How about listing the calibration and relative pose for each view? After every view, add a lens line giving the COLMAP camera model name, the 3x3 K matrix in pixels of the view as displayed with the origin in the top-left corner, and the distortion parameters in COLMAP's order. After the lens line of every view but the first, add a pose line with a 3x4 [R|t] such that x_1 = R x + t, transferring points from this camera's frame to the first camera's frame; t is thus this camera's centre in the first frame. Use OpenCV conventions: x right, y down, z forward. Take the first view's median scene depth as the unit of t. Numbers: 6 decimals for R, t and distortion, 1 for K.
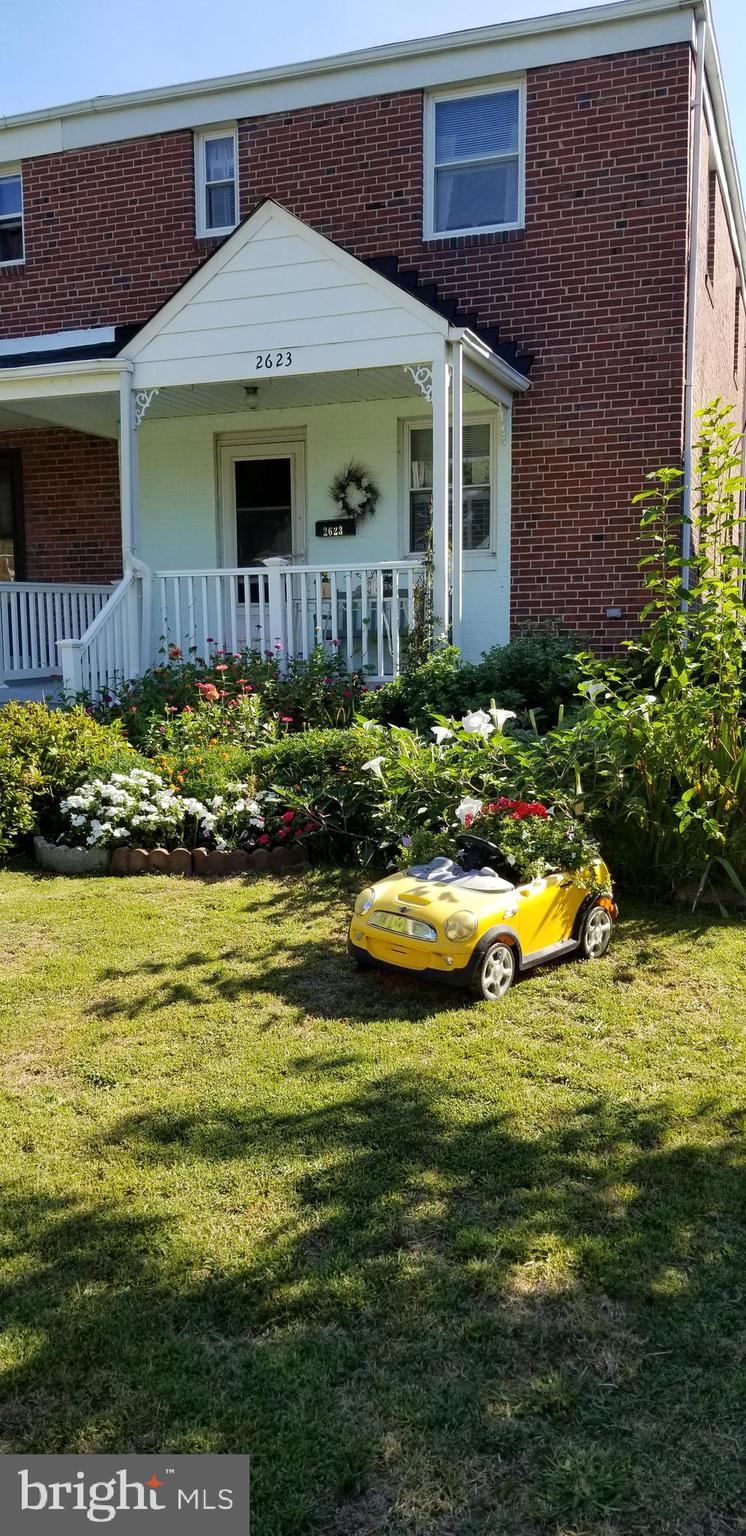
lens RADIAL K [[1138.5, 0, 373.0], [0, 1138.5, 768.0], [0, 0, 1]] dist [-0.002393, 0.002114]
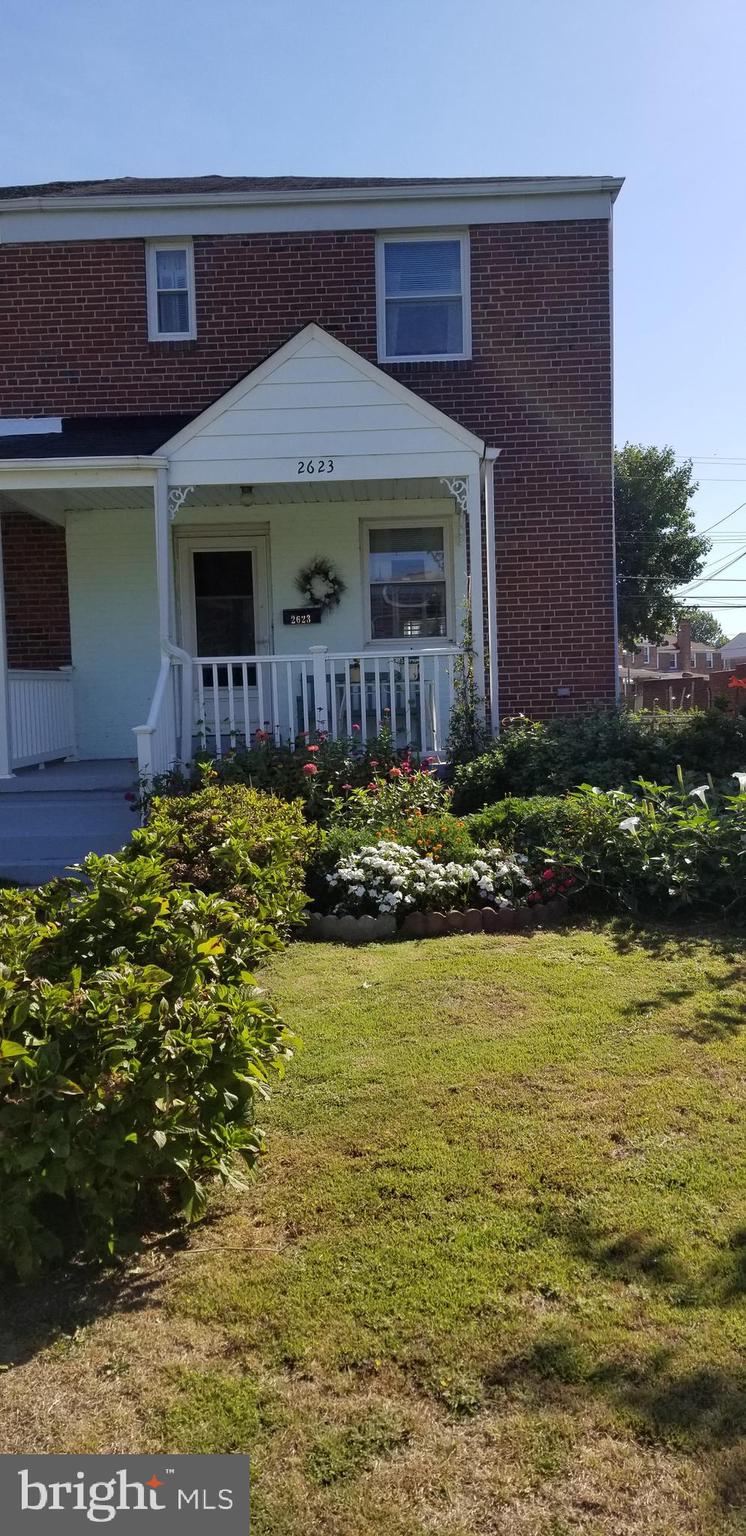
lens RADIAL K [[1104.4, 0, 373.0], [0, 1104.4, 768.0], [0, 0, 1]] dist [0.028010, -0.007549]
pose [[0.953499, -0.033284, 0.299554, -0.310796], [0.052634, 0.996999, -0.056759, -0.005766], [-0.296766, 0.069887, 0.952389, -0.006081]]
